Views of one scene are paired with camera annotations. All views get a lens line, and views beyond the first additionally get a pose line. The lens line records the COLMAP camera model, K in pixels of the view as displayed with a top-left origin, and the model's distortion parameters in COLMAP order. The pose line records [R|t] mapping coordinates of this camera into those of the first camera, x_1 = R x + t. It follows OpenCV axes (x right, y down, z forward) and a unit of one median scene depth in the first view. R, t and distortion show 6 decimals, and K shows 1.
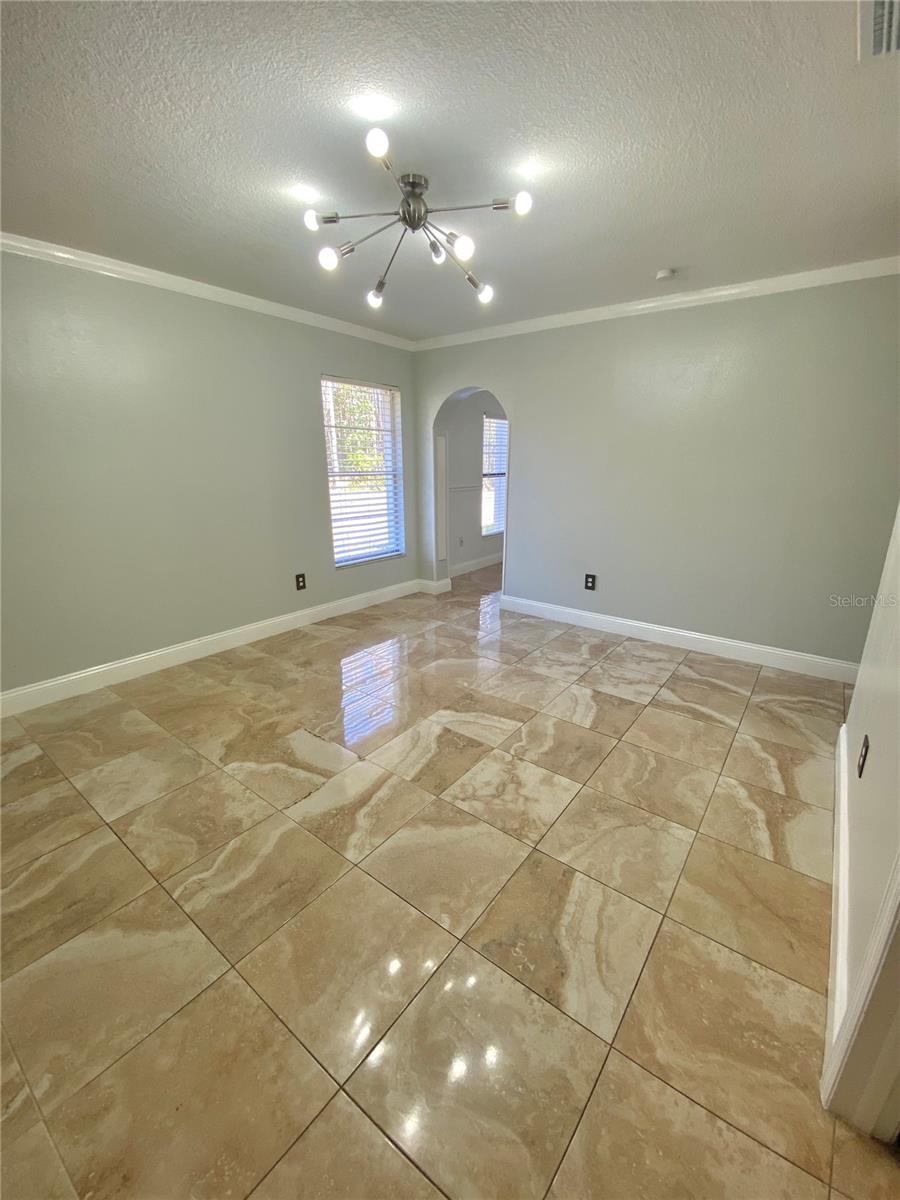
lens RADIAL K [[485.1, 0, 450.0], [0, 485.1, 600.0], [0, 0, 1]] dist [0.034489, -0.025479]
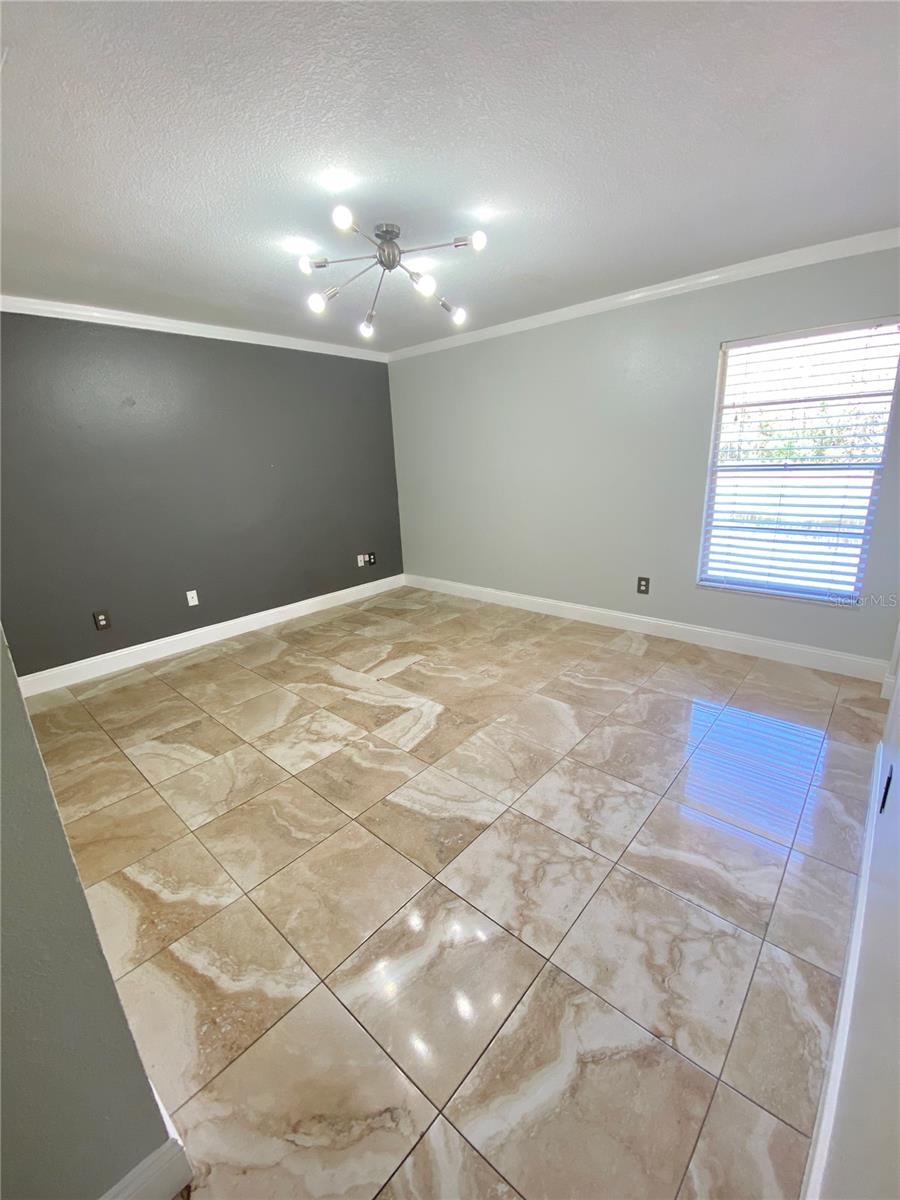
lens RADIAL K [[474.9, 0, 424.7], [0, 474.9, 581.4], [0, 0, 1]] dist [0.020469, -0.016254]
pose [[-0.081583, 0.250385, -0.964703, 1.019687], [-0.239345, 0.934683, 0.262834, -0.312787], [0.967501, 0.252339, -0.016326, 1.063609]]
